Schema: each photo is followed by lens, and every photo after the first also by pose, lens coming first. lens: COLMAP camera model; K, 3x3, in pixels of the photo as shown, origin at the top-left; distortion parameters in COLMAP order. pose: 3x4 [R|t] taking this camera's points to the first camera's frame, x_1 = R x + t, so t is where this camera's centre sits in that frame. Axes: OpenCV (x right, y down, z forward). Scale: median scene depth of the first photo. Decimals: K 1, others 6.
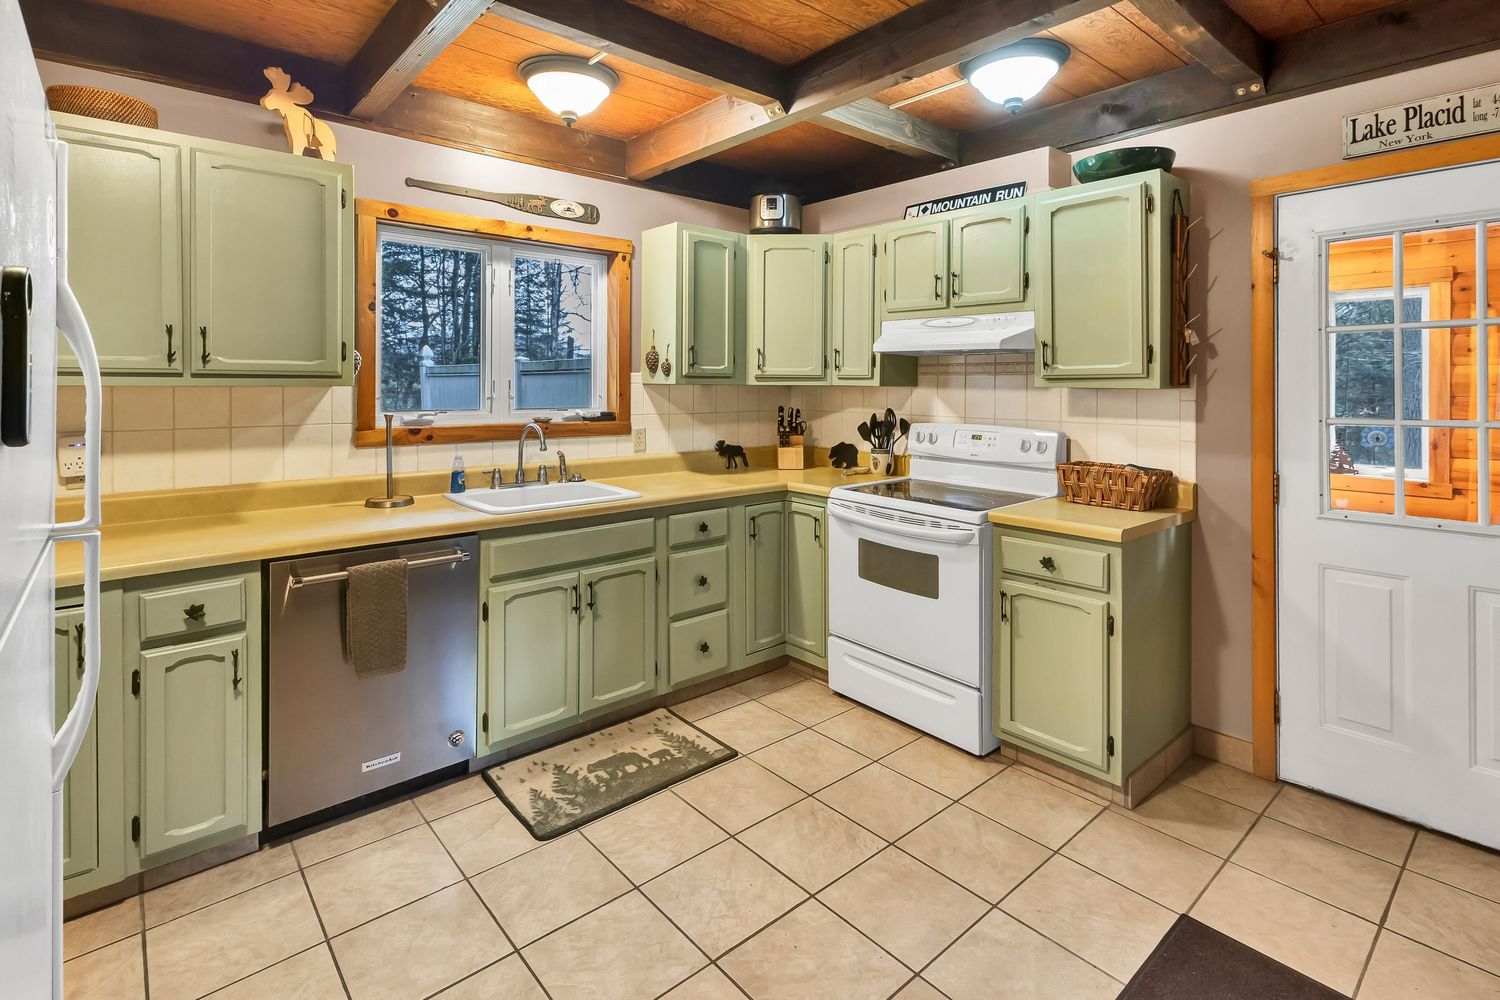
lens RADIAL K [[710.8, 0, 762.3], [0, 710.8, 389.4], [0, 0, 1]] dist [0.014287, -0.004024]
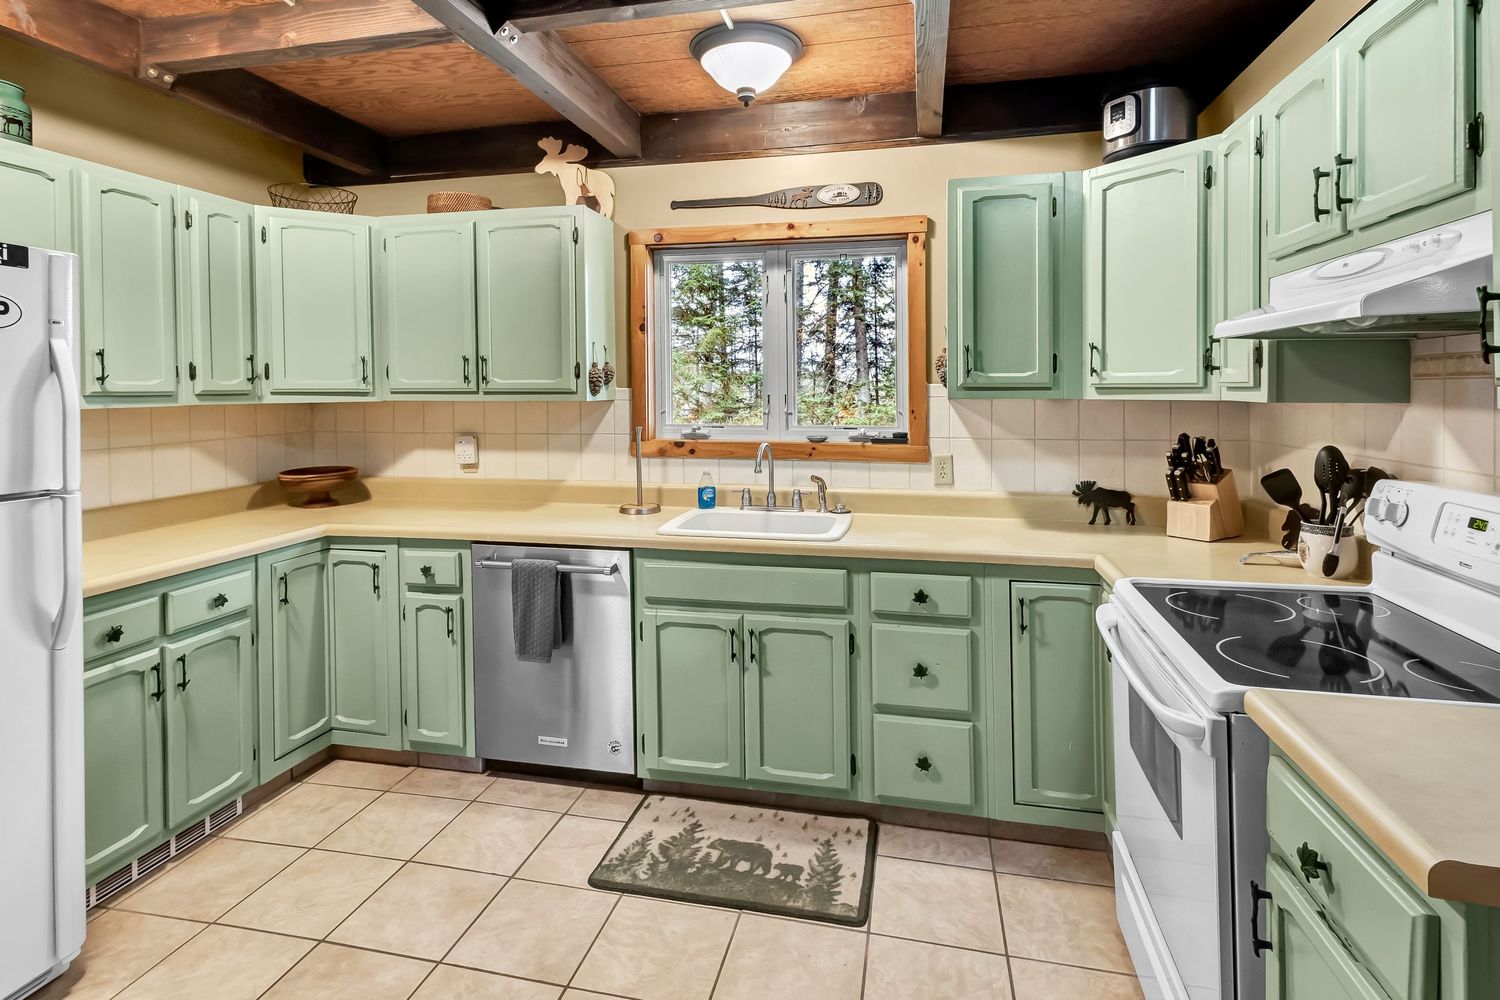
lens RADIAL K [[769.2, 0, 761.0], [0, 769.2, 401.6], [0, 0, 1]] dist [0.010748, -0.001356]
pose [[0.589185, 0.003495, -0.807991, 0.478802], [-0.002841, 0.999993, 0.002254, -0.006333], [0.807993, 0.000967, 0.589191, 0.430679]]
